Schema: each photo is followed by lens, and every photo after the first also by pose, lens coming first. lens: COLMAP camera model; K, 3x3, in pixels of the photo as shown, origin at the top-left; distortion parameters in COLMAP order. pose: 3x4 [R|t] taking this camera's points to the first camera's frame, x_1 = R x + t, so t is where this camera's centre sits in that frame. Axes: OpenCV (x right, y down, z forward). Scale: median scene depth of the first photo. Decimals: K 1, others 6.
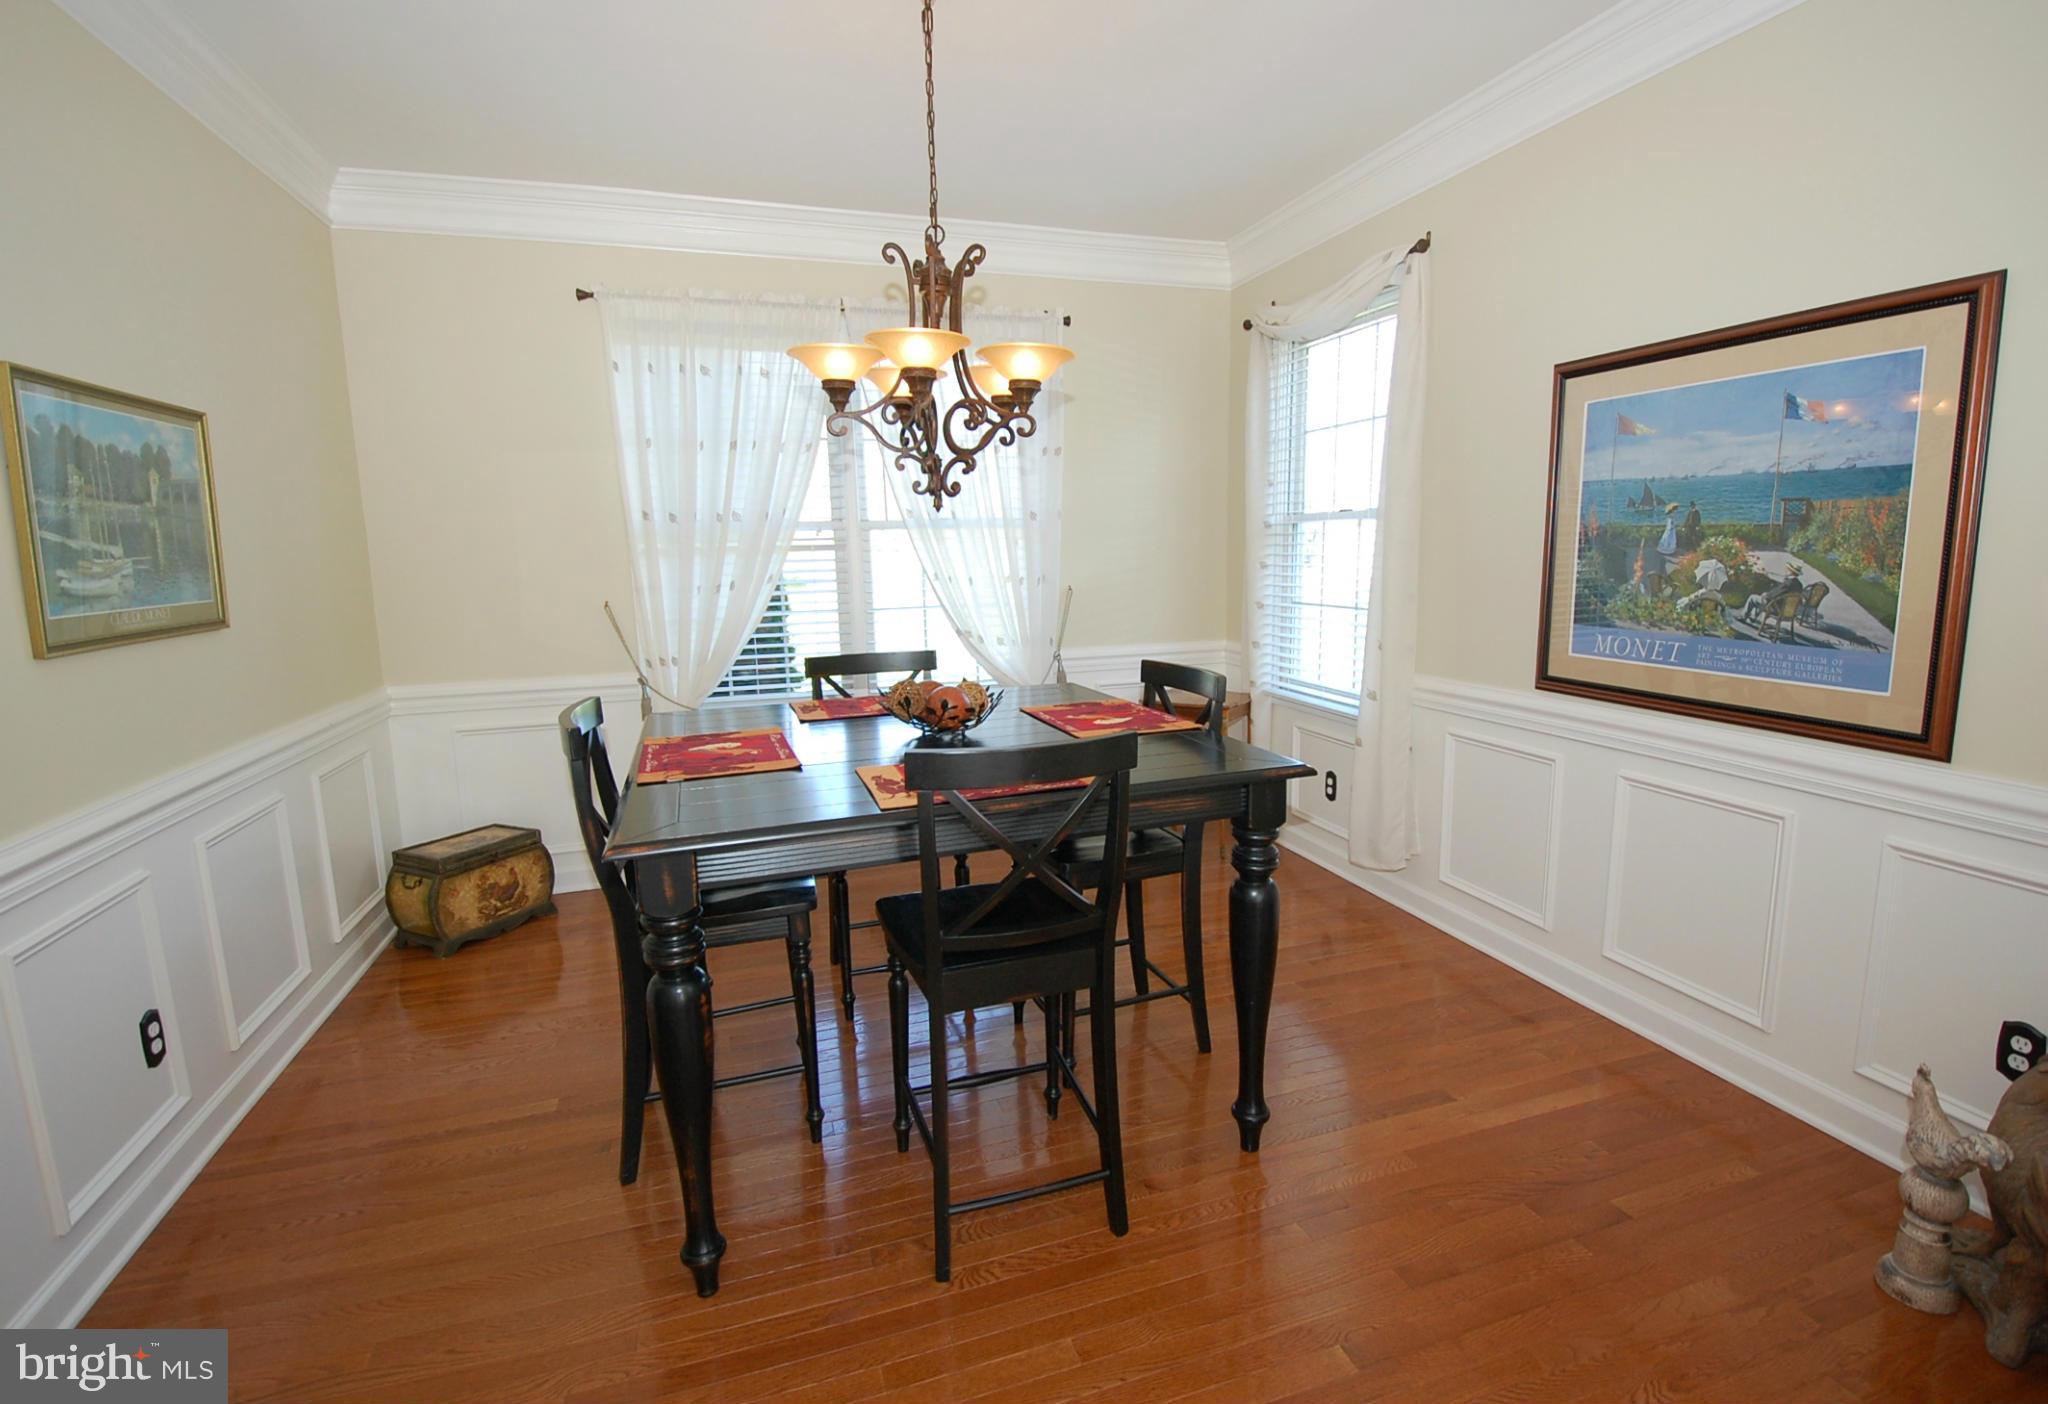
lens RADIAL K [[950.5, 0, 1027.1], [0, 950.5, 685.2], [0, 0, 1]] dist [-0.000890, -0.000436]
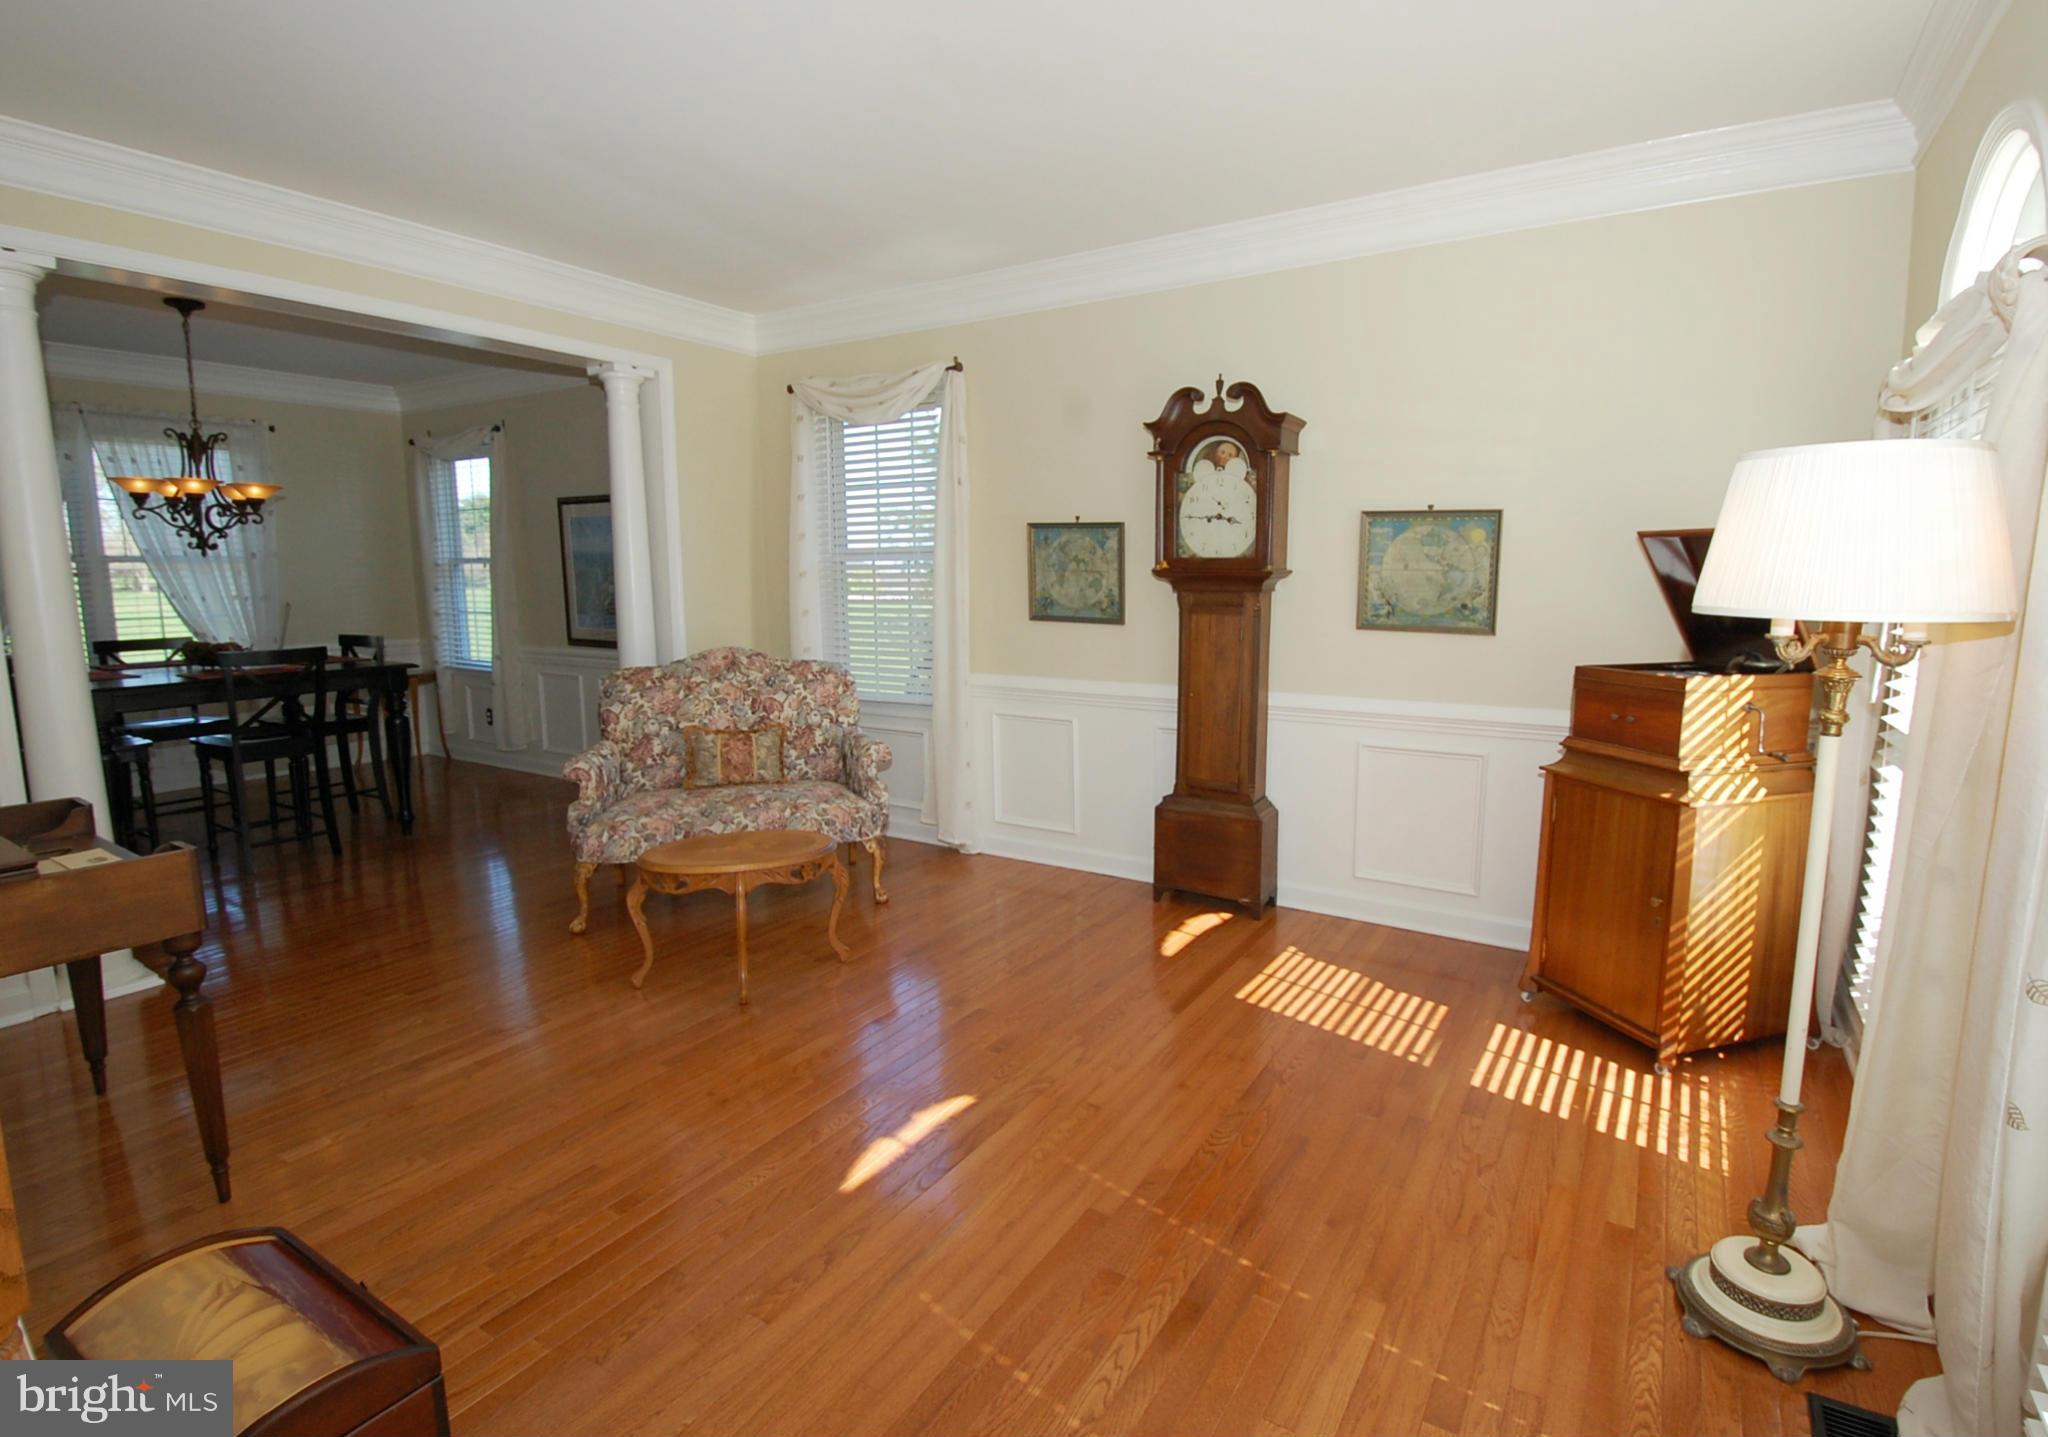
lens RADIAL K [[1011.3, 0, 1081.7], [0, 1011.3, 706.9], [0, 0, 1]] dist [-0.003448, -0.001469]
pose [[0.757555, -0.066927, 0.649331, -0.072540], [0.081697, 0.996630, 0.007410, 0.210457], [-0.647638, 0.047435, 0.760470, -1.417239]]
